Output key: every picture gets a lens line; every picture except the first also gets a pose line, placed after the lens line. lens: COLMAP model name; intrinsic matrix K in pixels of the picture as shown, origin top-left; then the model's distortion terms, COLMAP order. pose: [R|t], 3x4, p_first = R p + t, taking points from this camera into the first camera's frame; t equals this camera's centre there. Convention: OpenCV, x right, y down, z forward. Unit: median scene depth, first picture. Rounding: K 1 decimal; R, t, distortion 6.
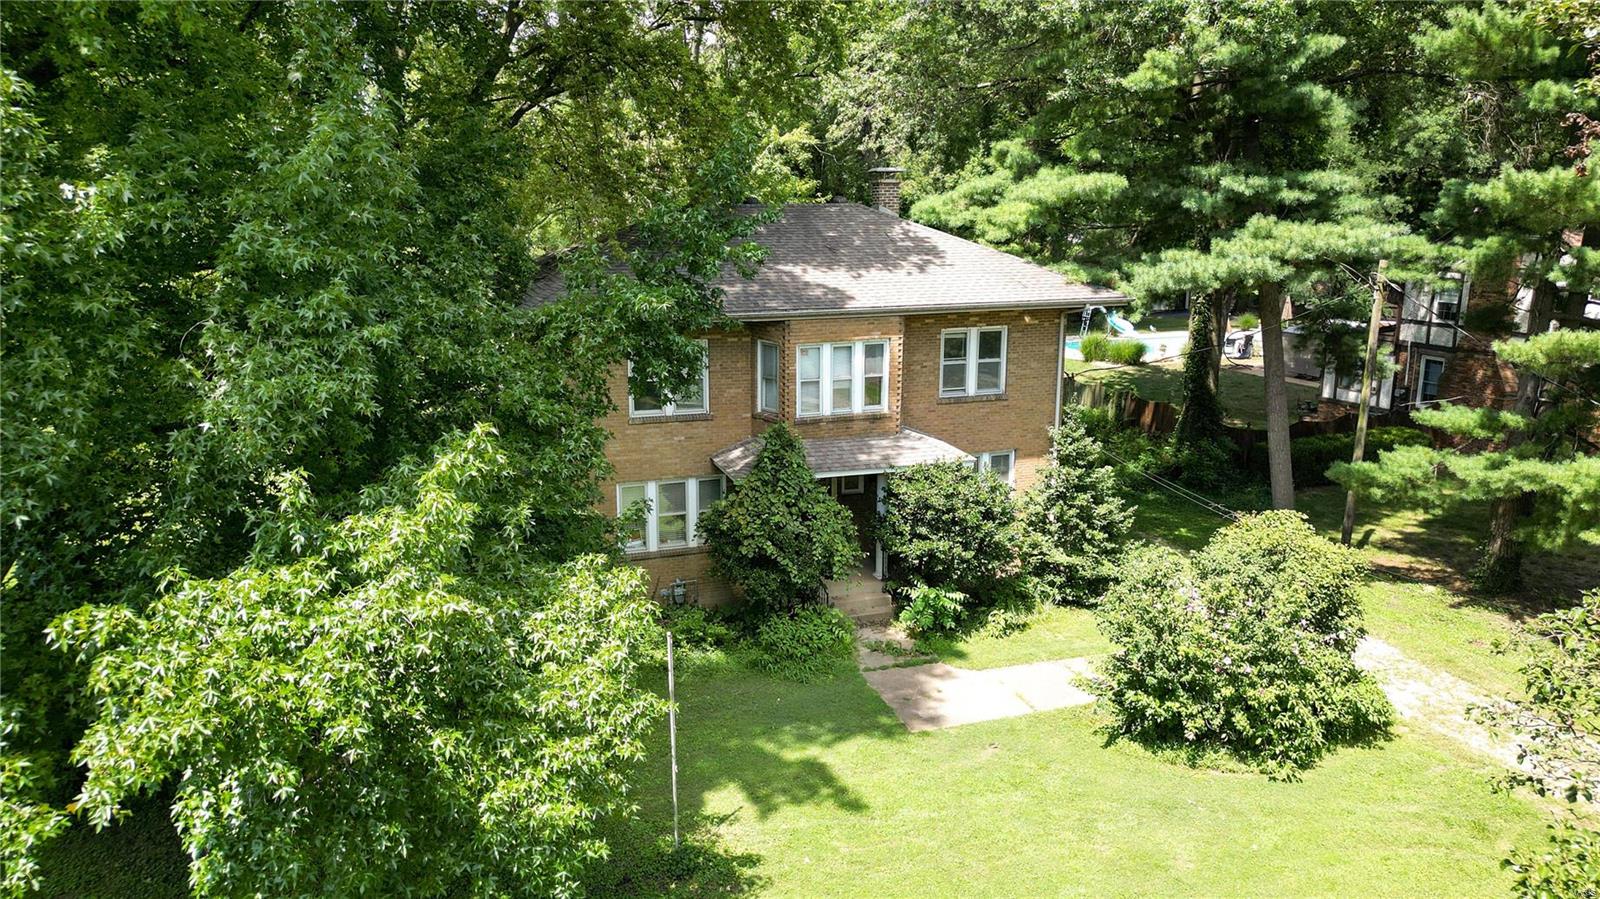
lens RADIAL K [[1140.2, 0, 819.4], [0, 1140.2, 504.5], [0, 0, 1]] dist [0.010270, 0.002106]
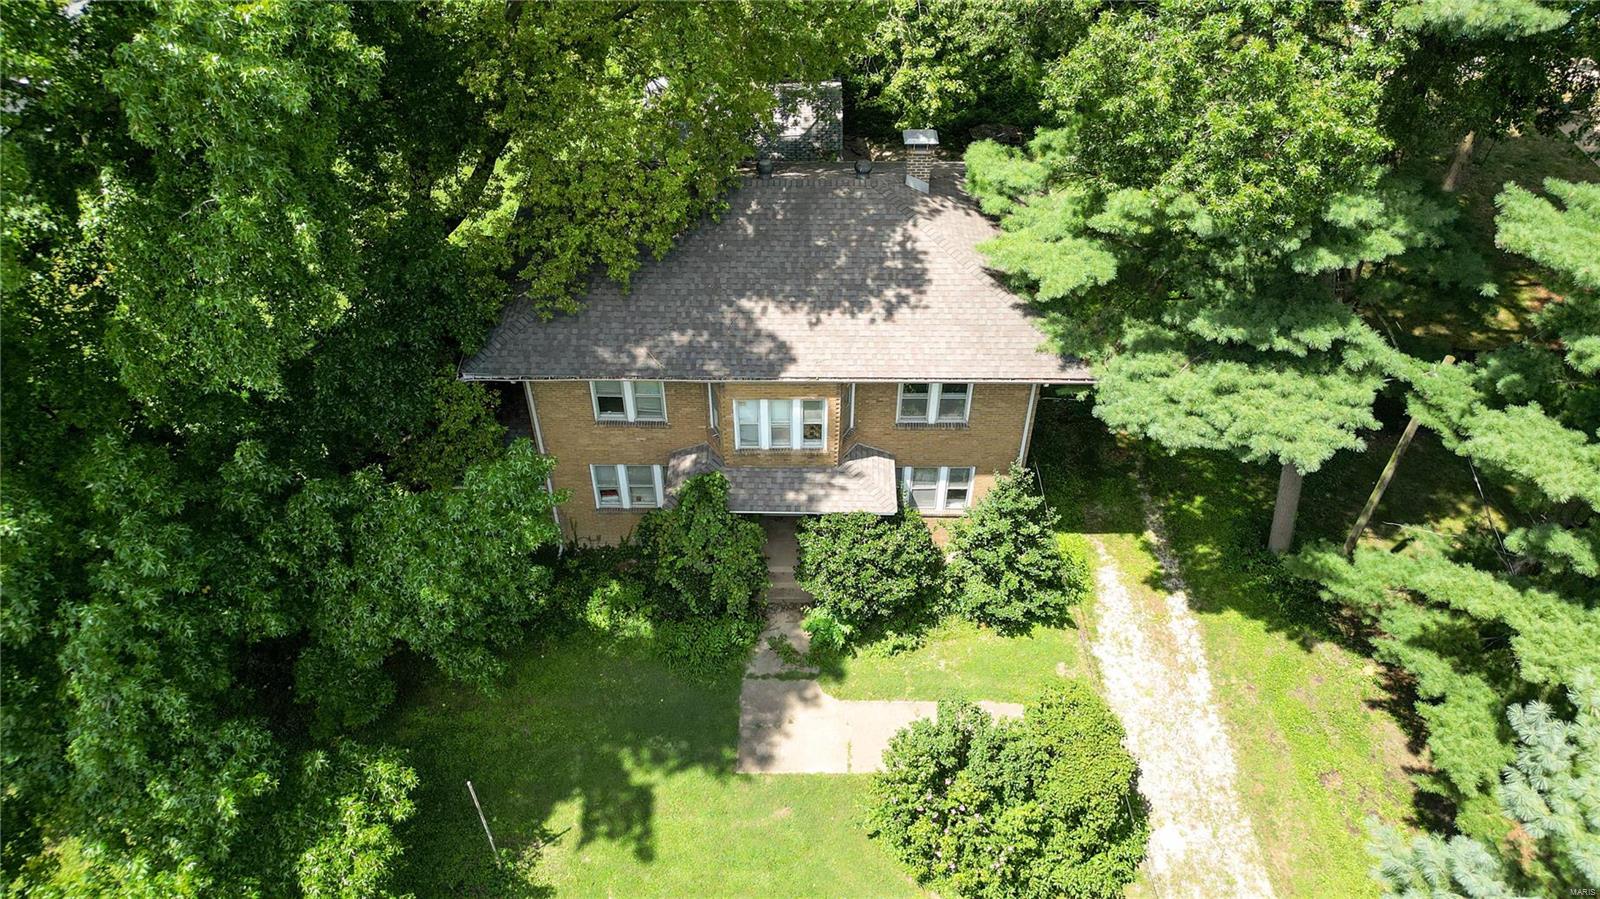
lens RADIAL K [[1093.8, 0, 784.3], [0, 1093.8, 457.1], [0, 0, 1]] dist [-0.001989, -0.001105]
pose [[0.931540, 0.239055, -0.274019, 0.304196], [-0.085586, 0.876509, 0.473716, -0.555340], [0.353424, -0.417833, 0.836963, 0.121966]]
